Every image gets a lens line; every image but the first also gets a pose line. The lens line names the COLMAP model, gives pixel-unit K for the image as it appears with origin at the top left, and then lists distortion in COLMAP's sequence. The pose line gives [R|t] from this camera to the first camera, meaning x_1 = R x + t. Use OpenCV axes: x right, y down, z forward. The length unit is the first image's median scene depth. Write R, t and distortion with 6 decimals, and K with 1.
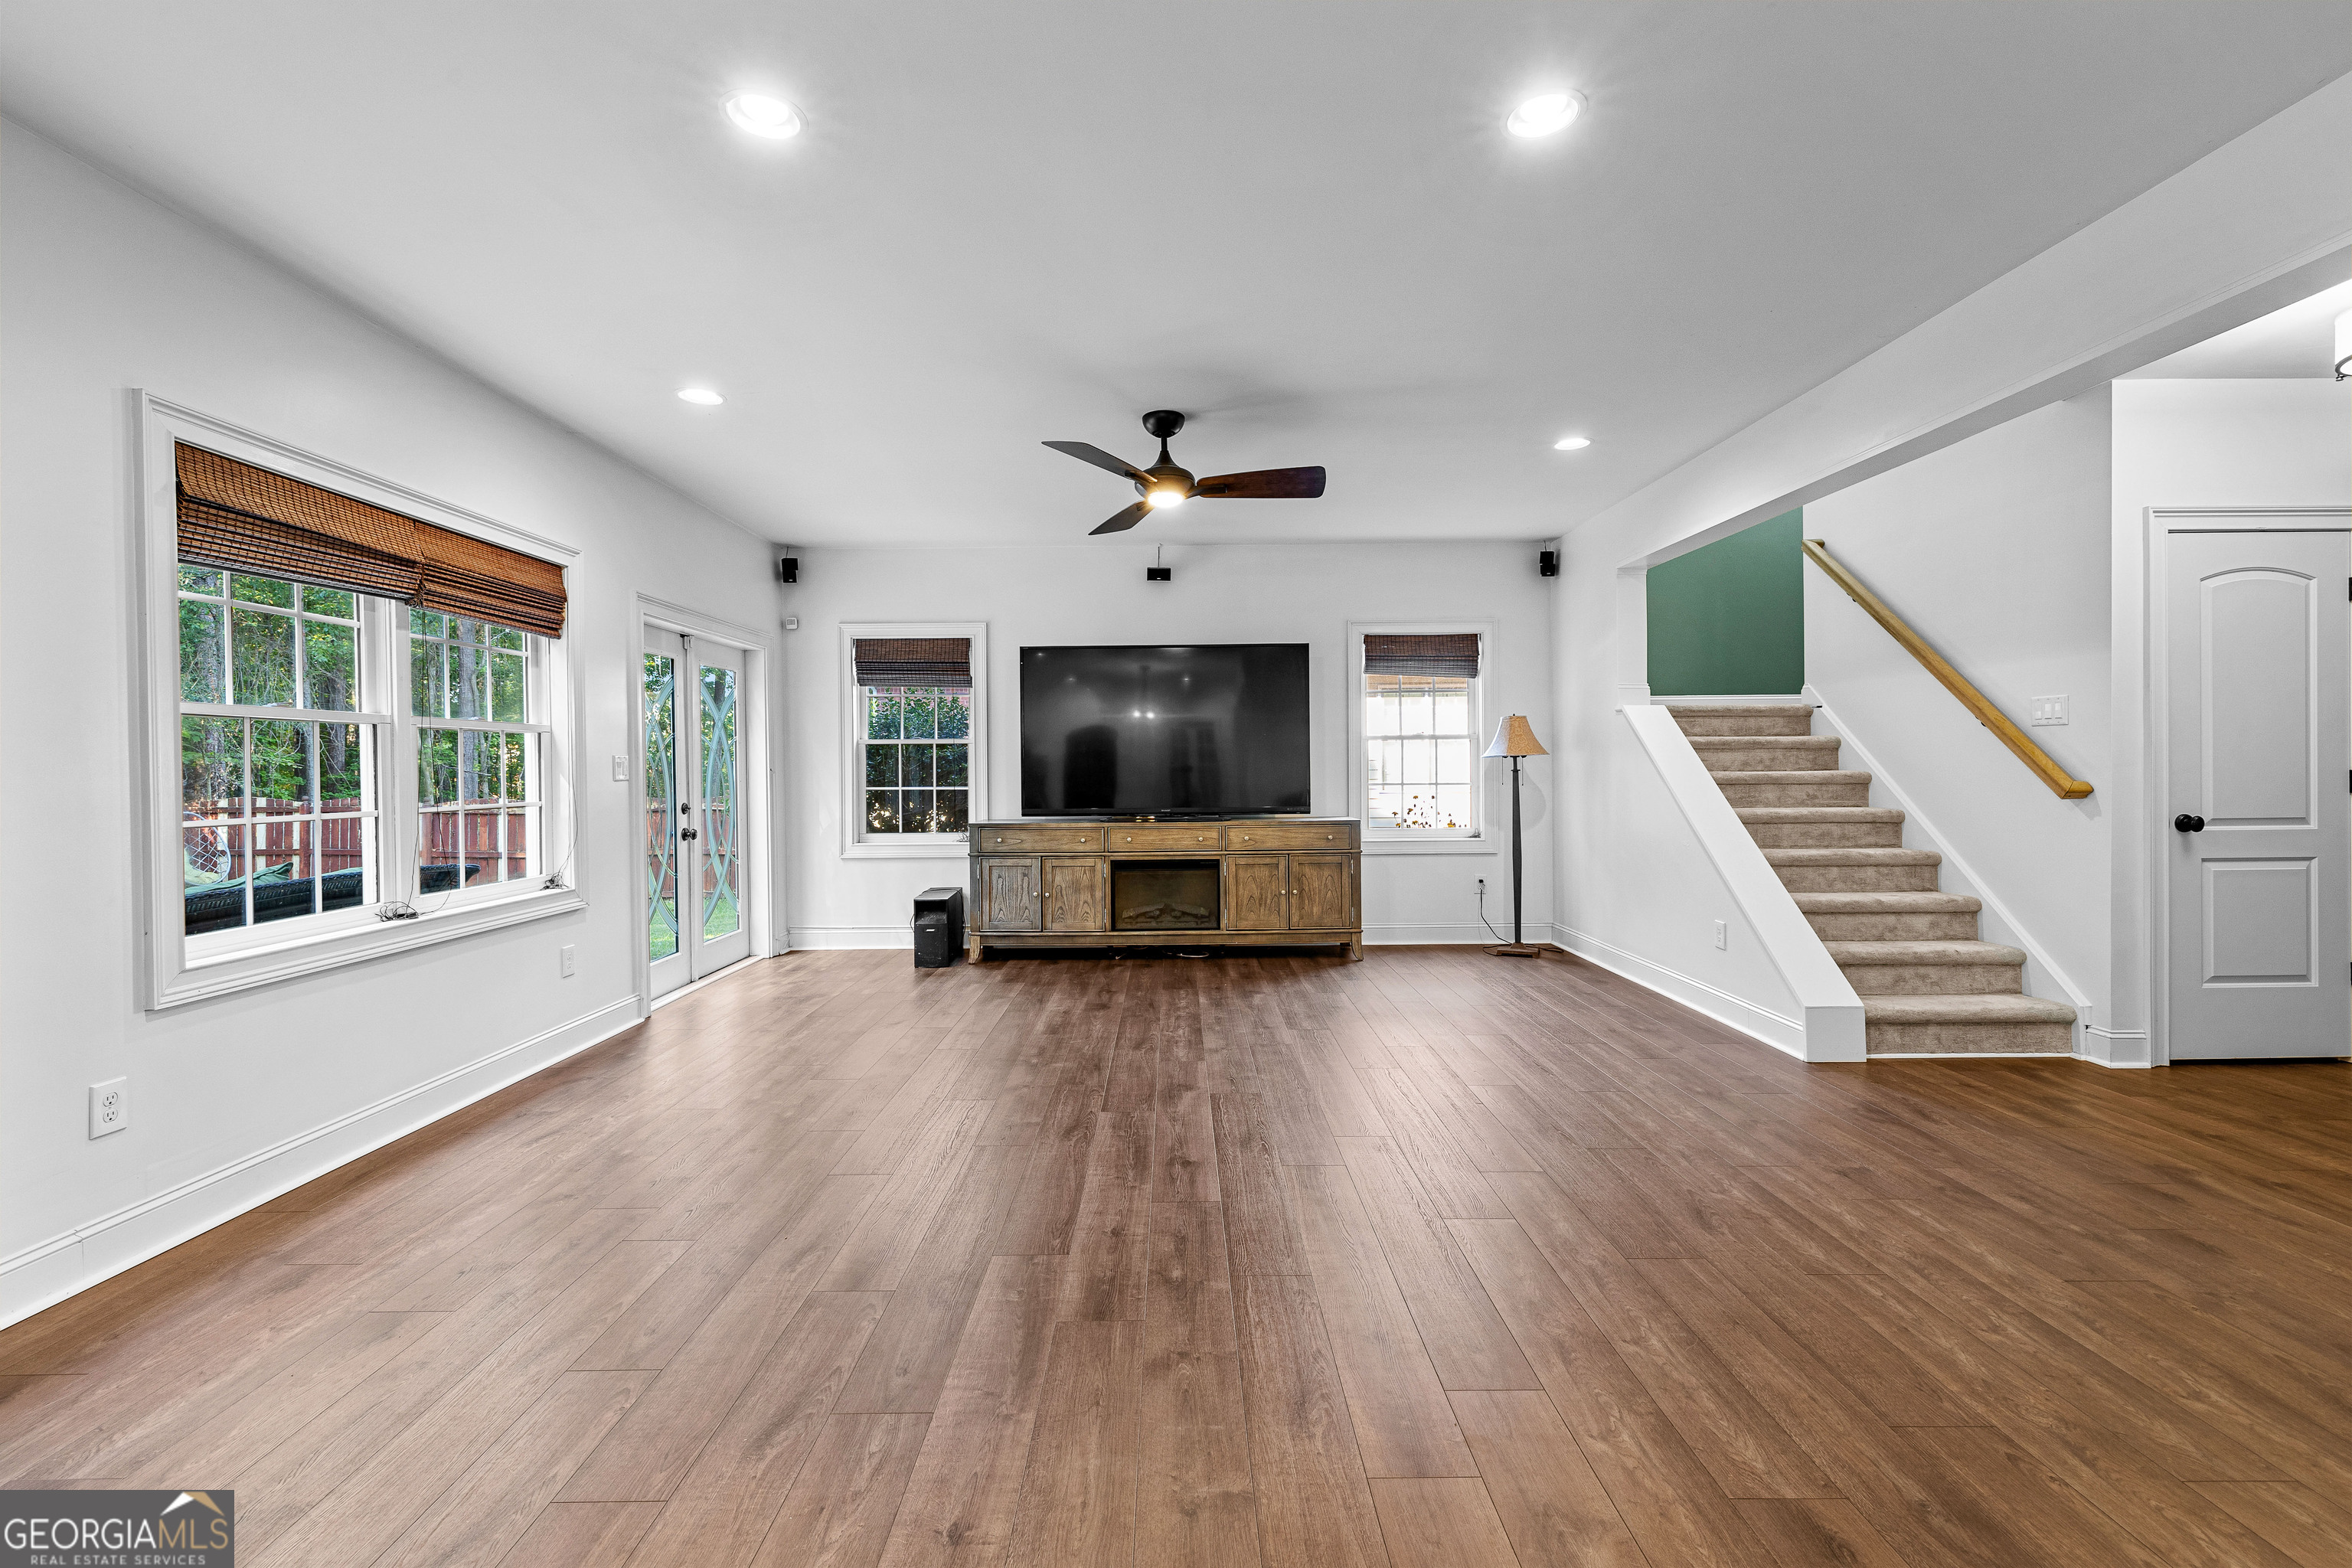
lens RADIAL K [[985.7, 0, 1175.8], [0, 985.7, 772.7], [0, 0, 1]] dist [0.004596, -0.000355]
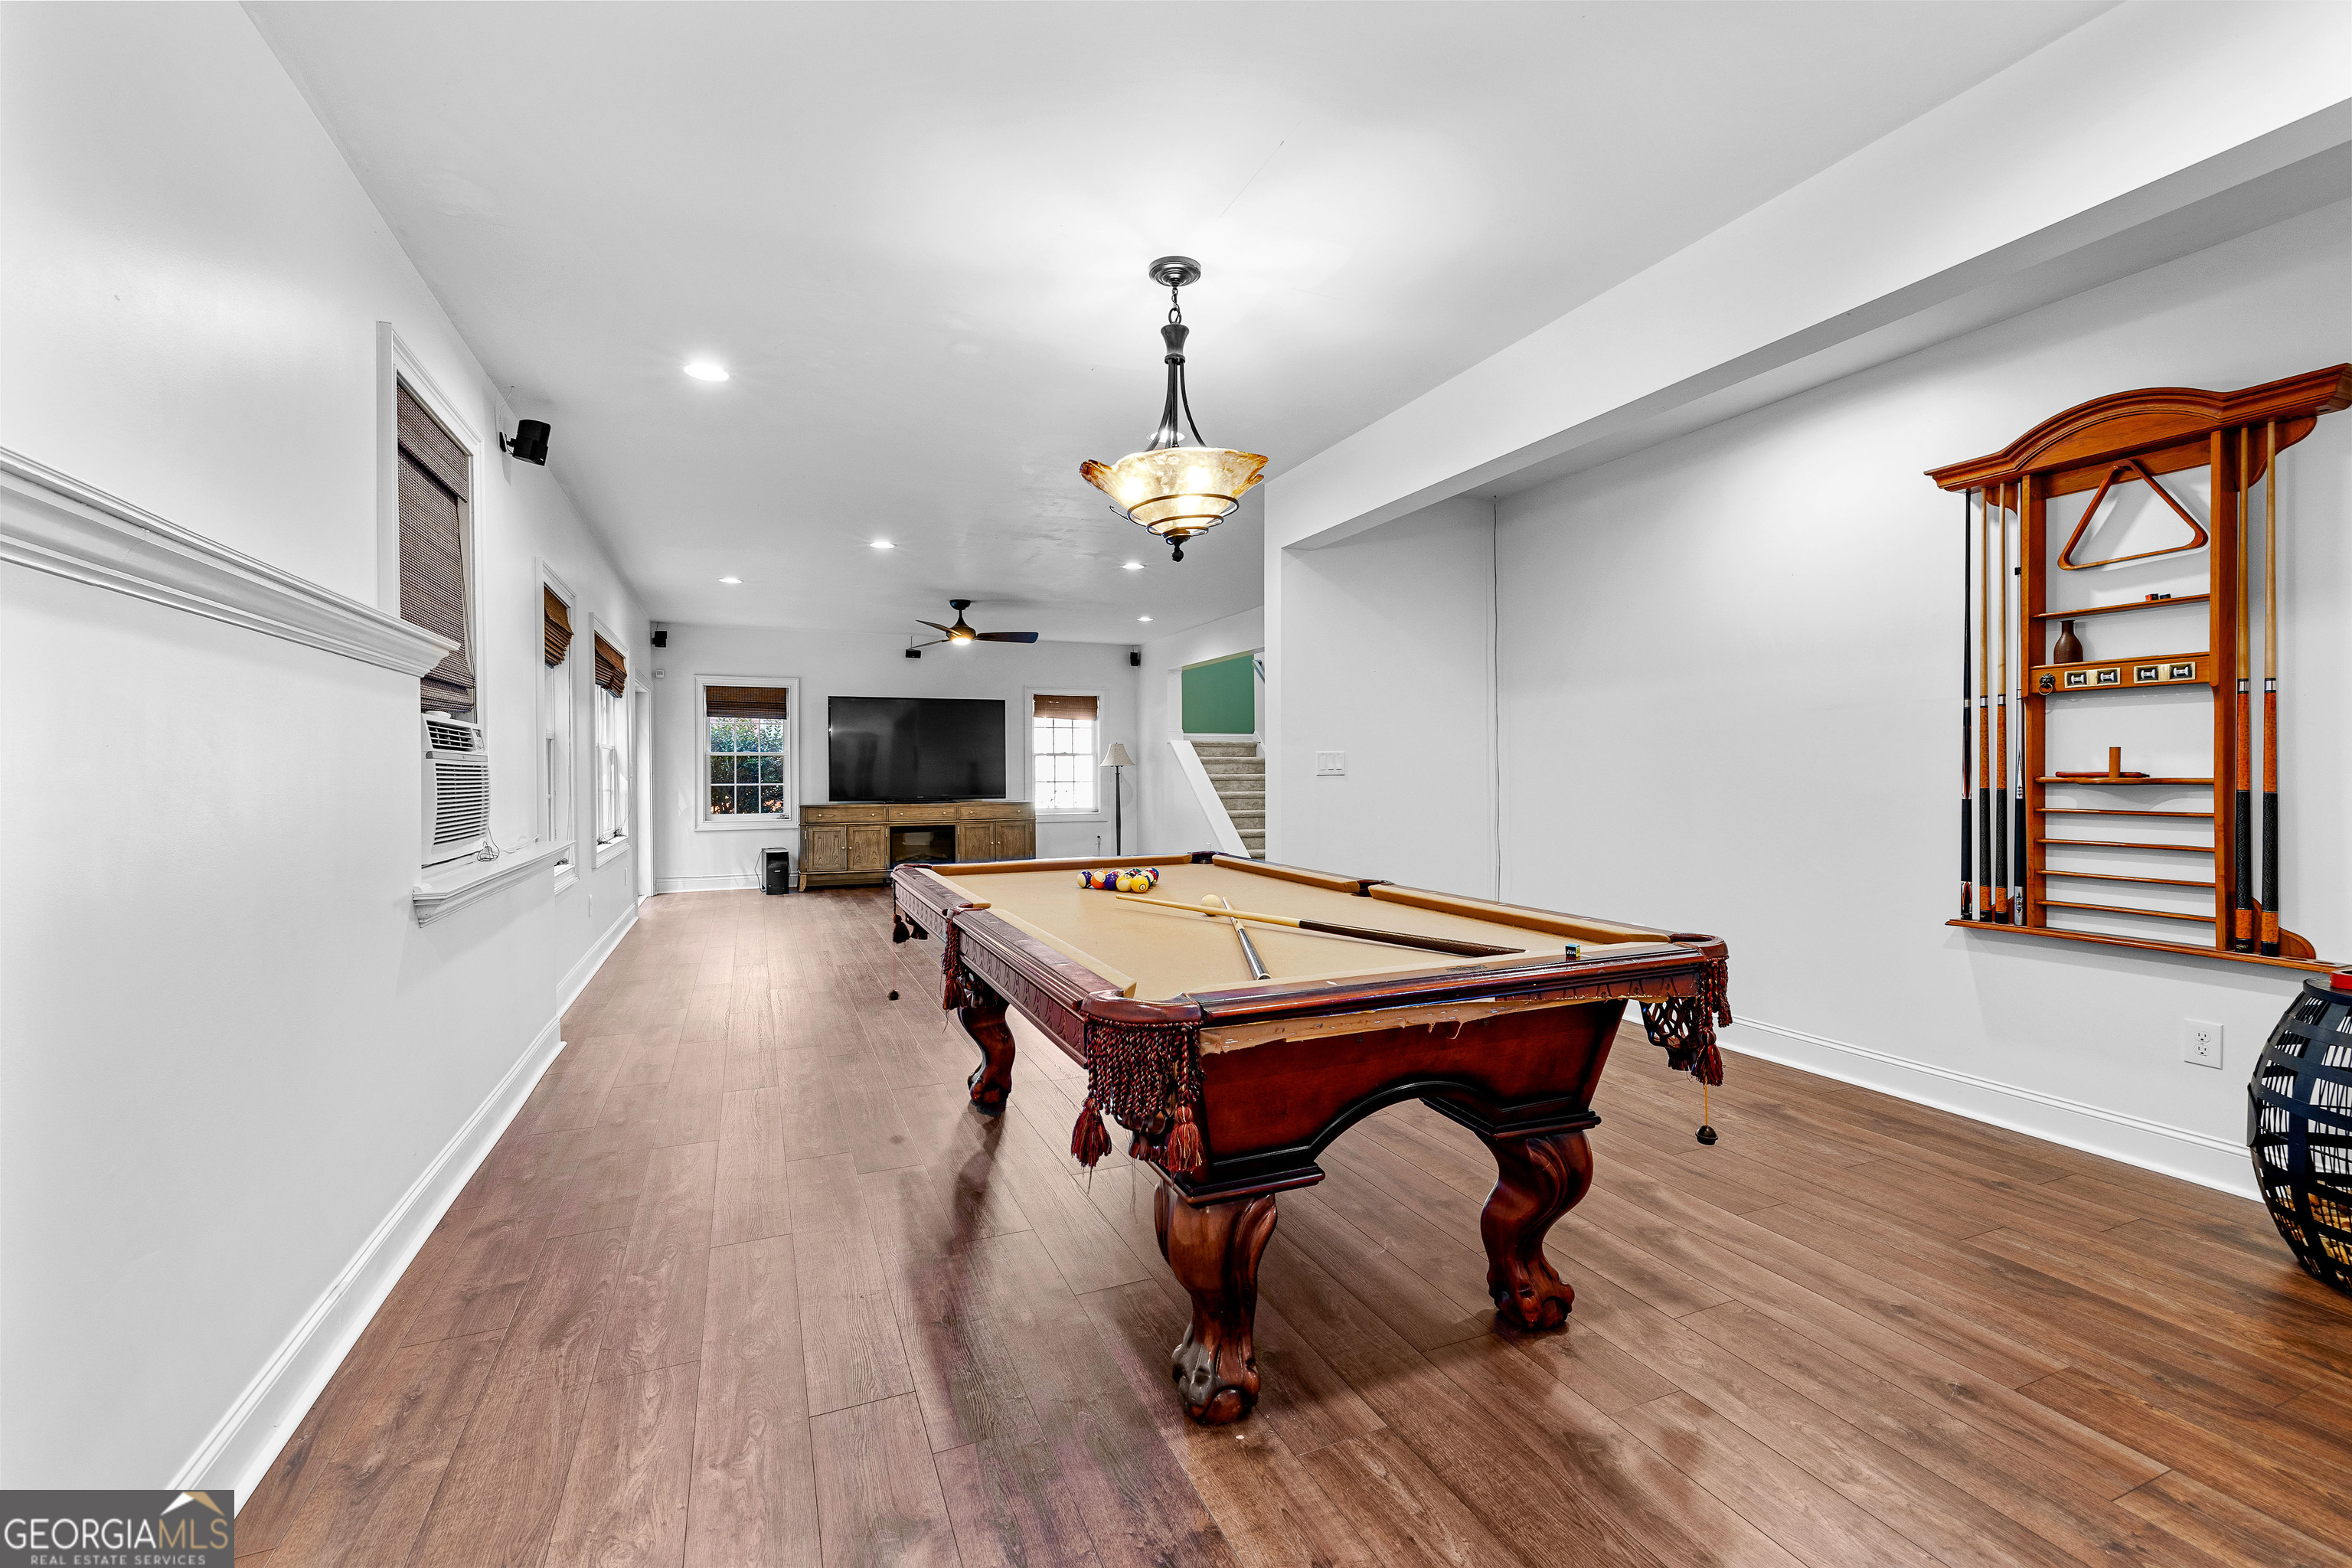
lens RADIAL K [[985.7, 0, 1172.7], [0, 985.7, 787.8], [0, 0, 1]] dist [0.004596, -0.000355]
pose [[0.921898, -0.002568, 0.387424, -0.273869], [-0.000552, 0.999968, 0.007940, 0.009357], [-0.387432, -0.007534, 0.921868, -0.733821]]
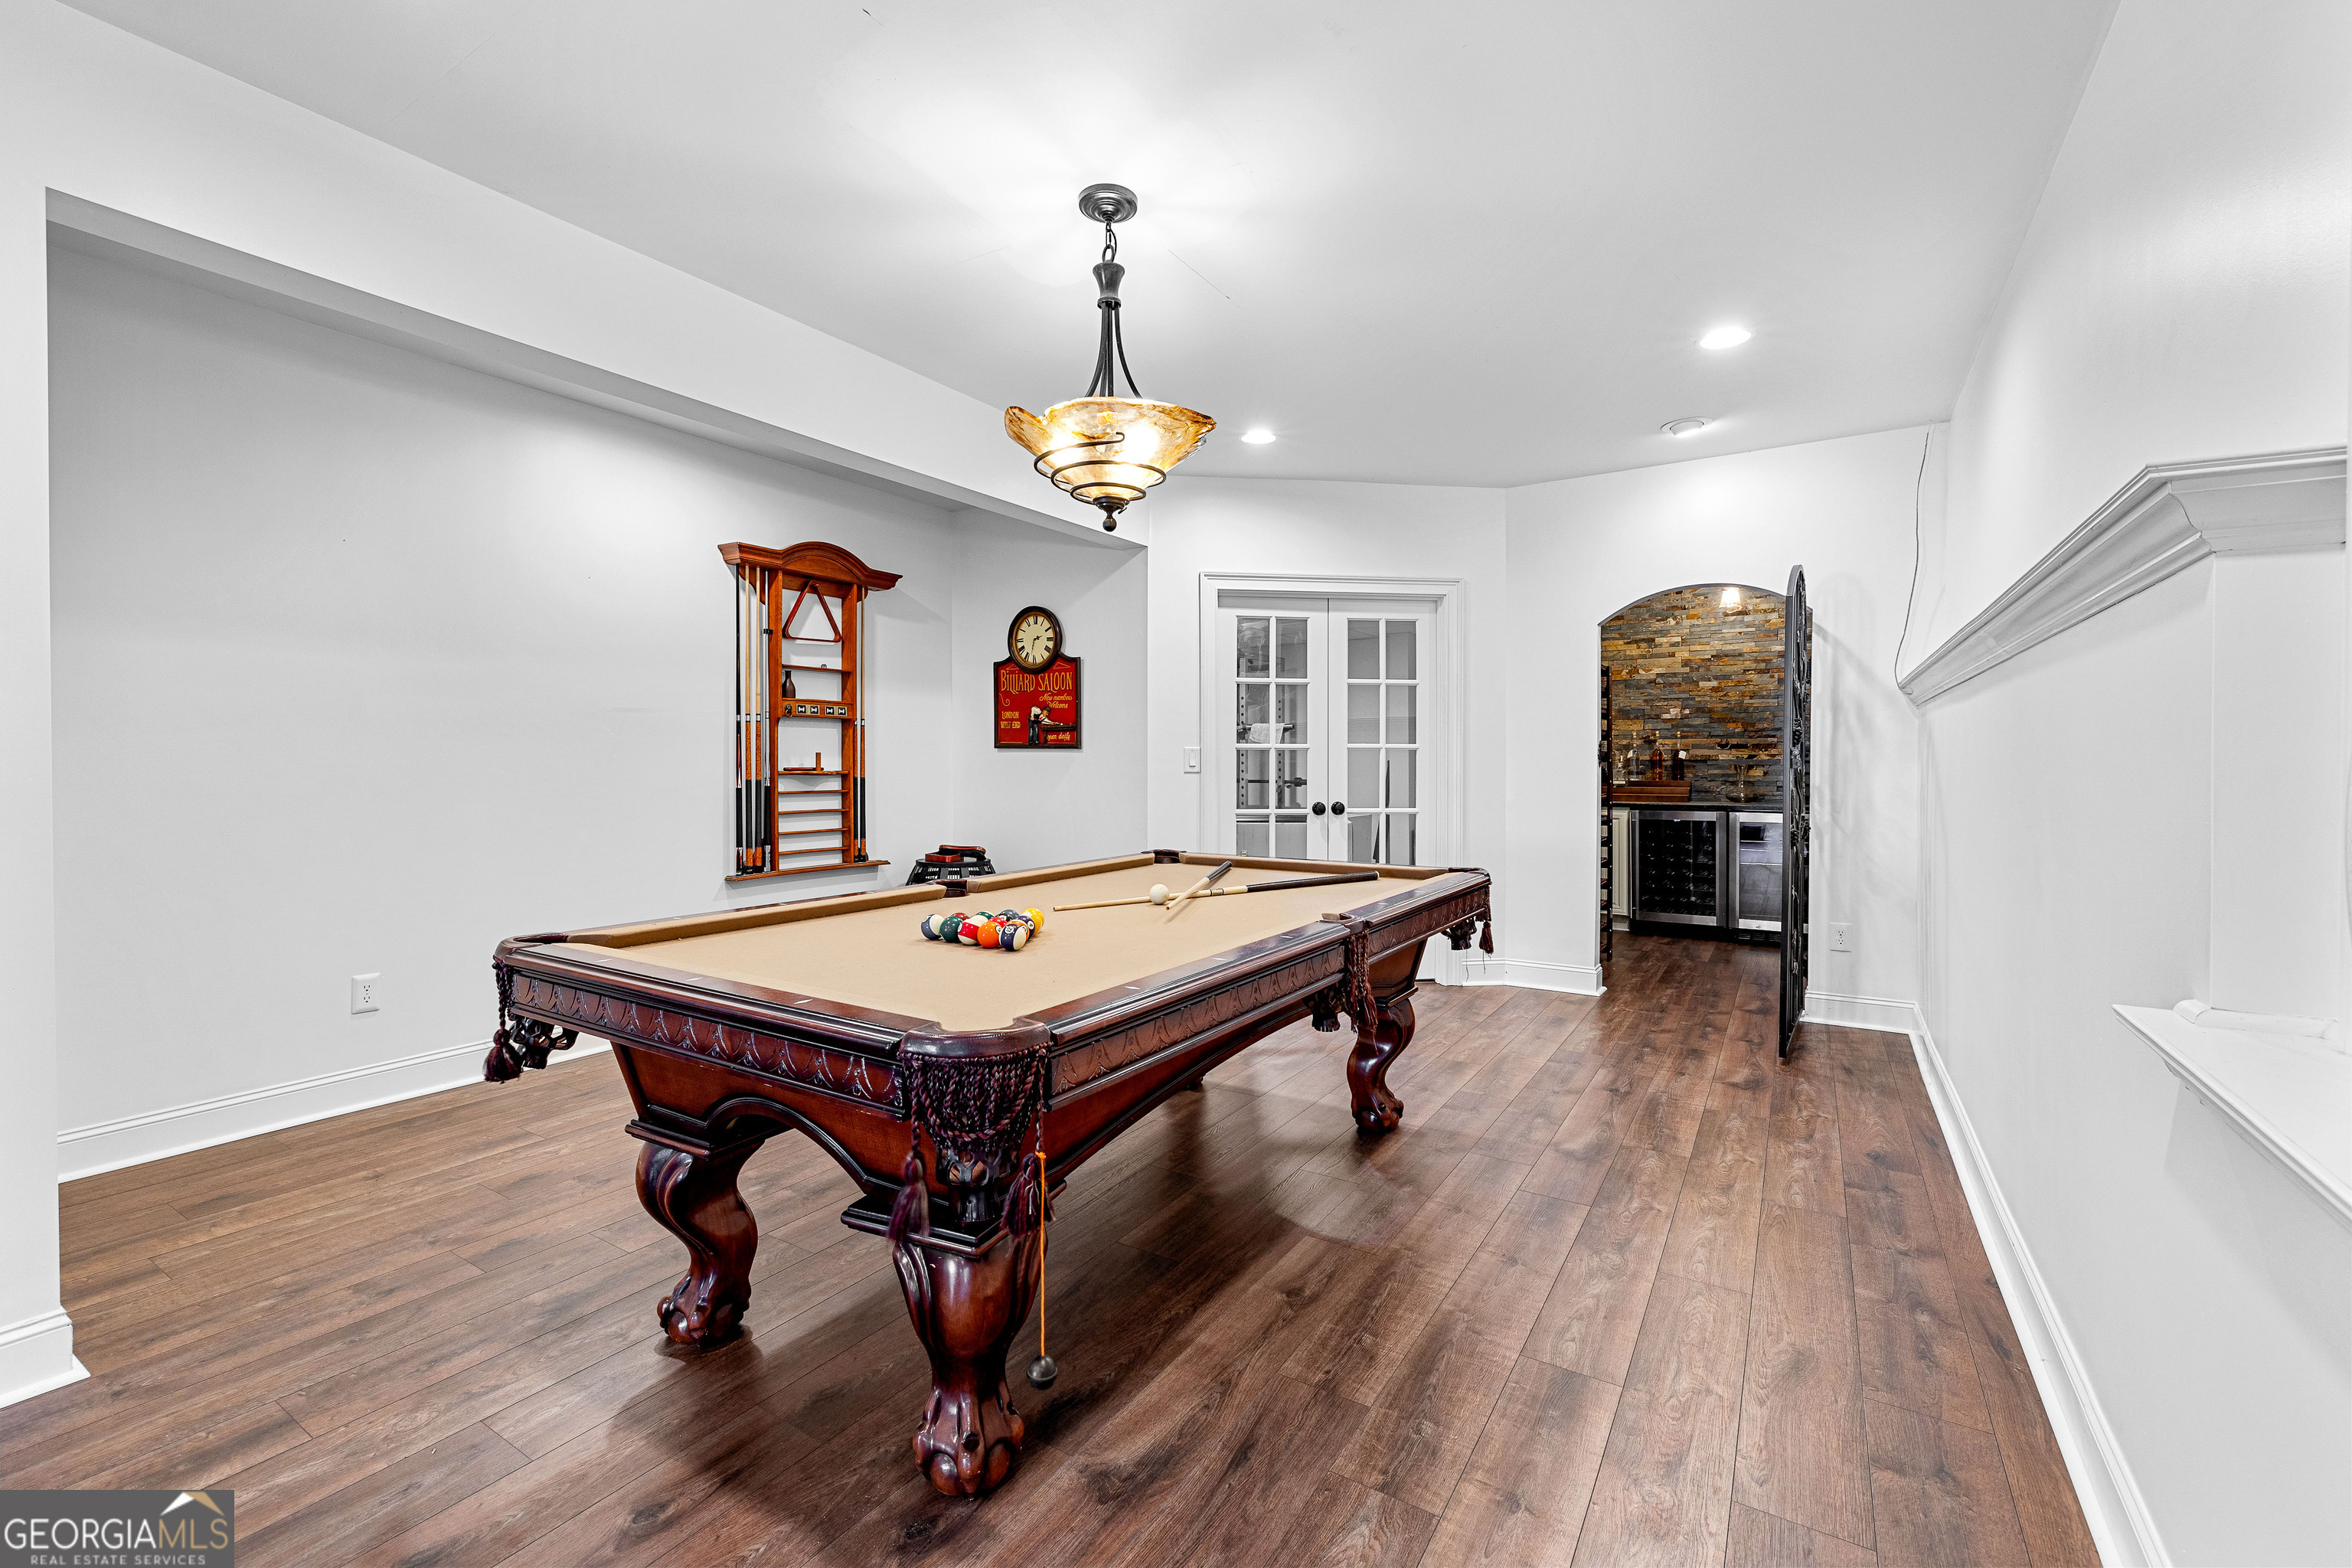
lens RADIAL K [[985.7, 0, 1173.1], [0, 985.7, 771.8], [0, 0, 1]] dist [0.004596, -0.000355]
pose [[-0.836786, 0.003503, 0.547518, -0.345173], [0.011218, 0.999879, 0.010747, 0.003316], [-0.547415, 0.015135, -0.836725, 0.050407]]
